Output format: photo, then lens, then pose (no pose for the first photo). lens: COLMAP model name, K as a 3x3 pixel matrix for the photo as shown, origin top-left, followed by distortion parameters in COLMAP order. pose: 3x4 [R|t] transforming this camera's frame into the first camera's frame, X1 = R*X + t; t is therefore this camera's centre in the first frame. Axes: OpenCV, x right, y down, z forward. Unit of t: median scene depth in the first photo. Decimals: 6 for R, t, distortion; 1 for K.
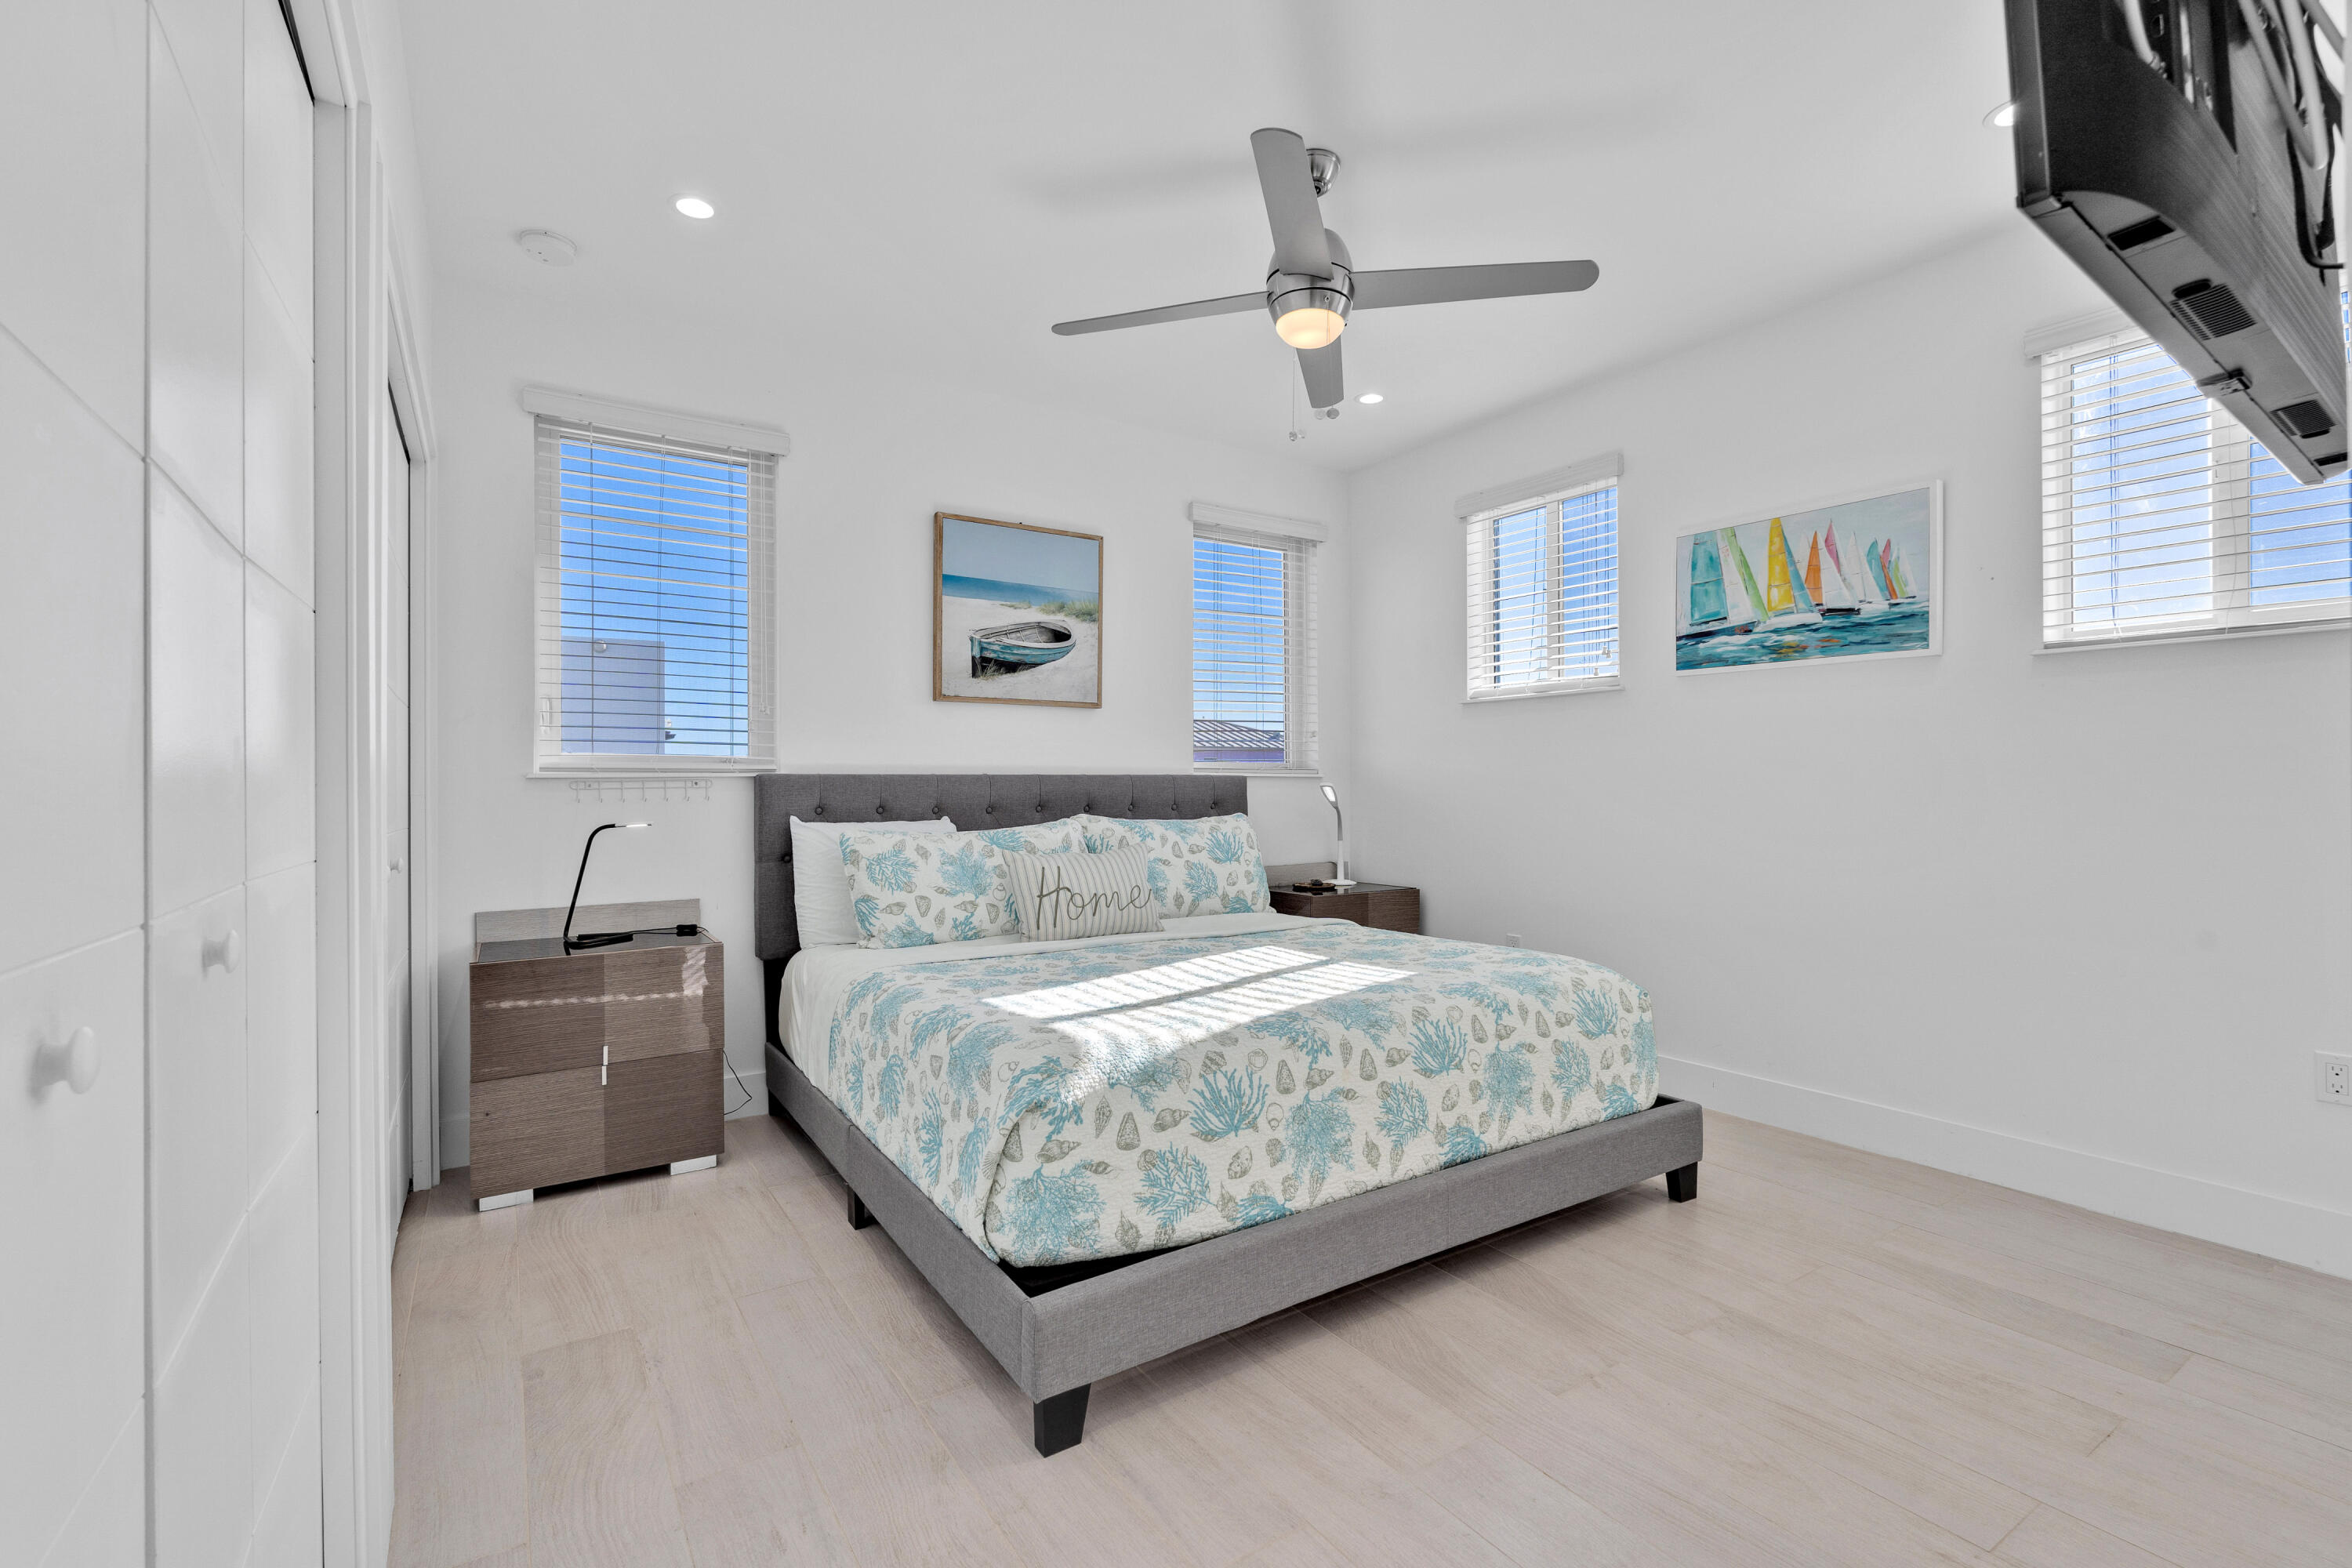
lens RADIAL K [[1045.4, 0, 1153.6], [0, 1045.4, 776.6], [0, 0, 1]] dist [-0.000583, -0.001213]
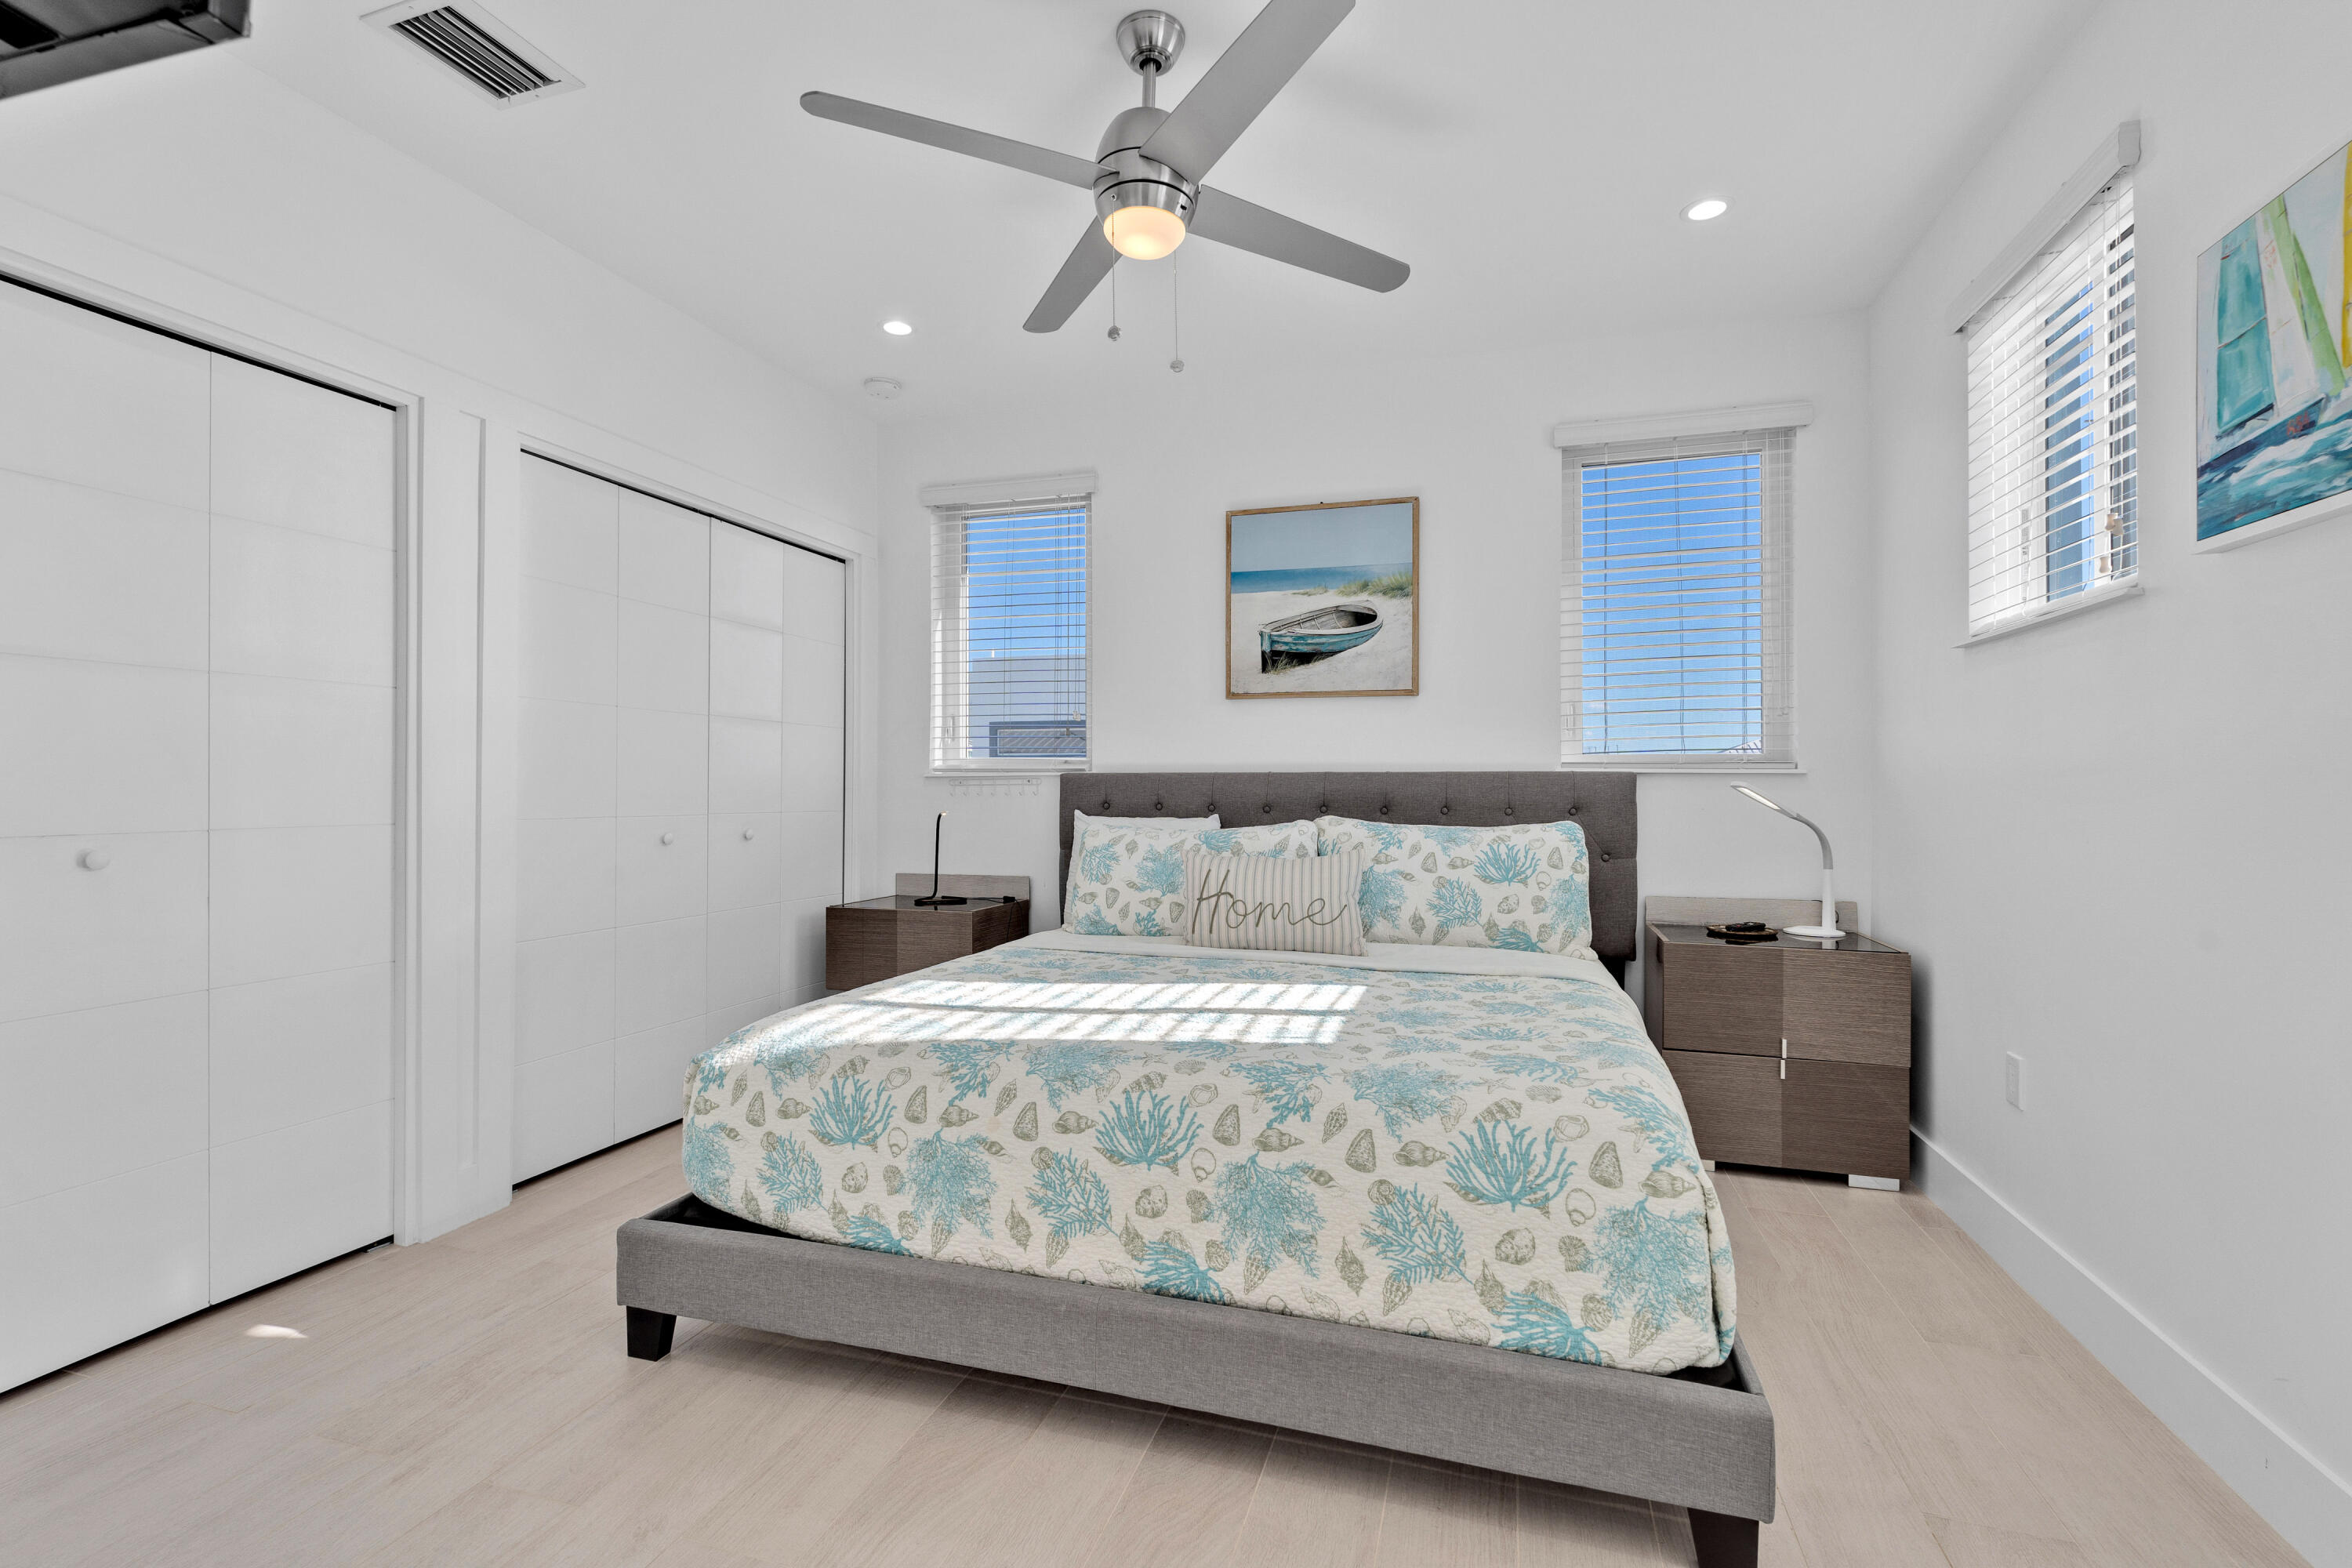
lens RADIAL K [[1045.4, 0, 1217.0], [0, 1045.4, 775.4], [0, 0, 1]] dist [-0.000583, -0.001213]
pose [[0.634602, -0.003512, -0.772831, 0.625309], [0.003684, 0.999992, -0.001520, 0.002318], [0.772830, -0.001883, 0.634610, 0.392735]]
